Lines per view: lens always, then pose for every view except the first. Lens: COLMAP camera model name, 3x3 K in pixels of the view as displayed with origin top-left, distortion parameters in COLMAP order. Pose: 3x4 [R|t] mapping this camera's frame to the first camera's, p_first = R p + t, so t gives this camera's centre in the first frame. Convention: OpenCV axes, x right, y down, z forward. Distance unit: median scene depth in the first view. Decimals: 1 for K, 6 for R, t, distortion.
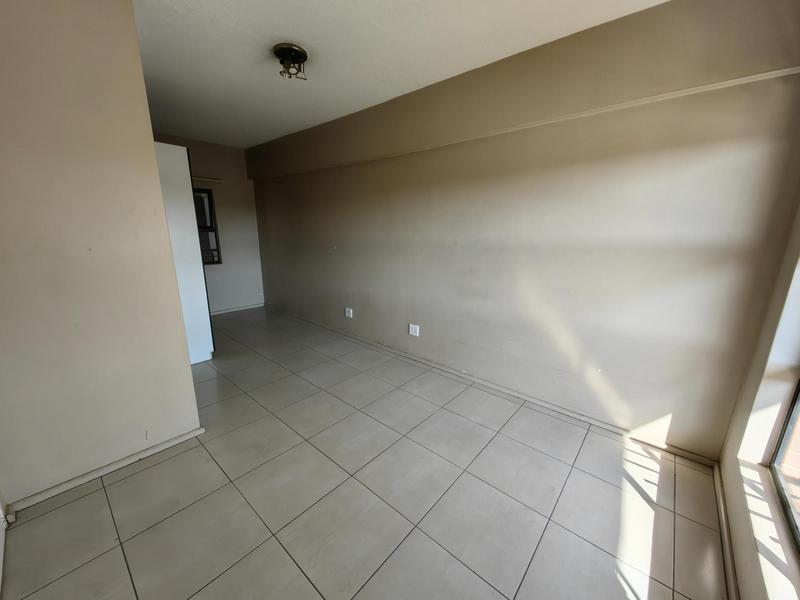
lens RADIAL K [[309.7, 0, 399.3], [0, 309.7, 303.0], [0, 0, 1]] dist [0.021475, -0.000125]
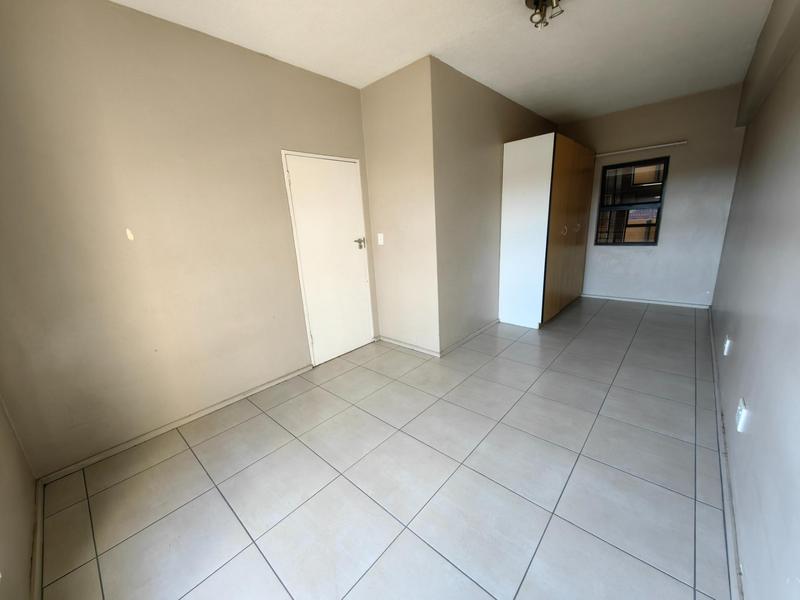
lens RADIAL K [[311.8, 0, 401.0], [0, 311.8, 302.7], [0, 0, 1]] dist [0.008603, -0.000311]
pose [[-0.024892, 0.234737, -0.971740, 0.556738], [-0.180790, 0.954957, 0.235314, -0.098948], [0.983207, 0.181539, 0.018667, 0.606015]]
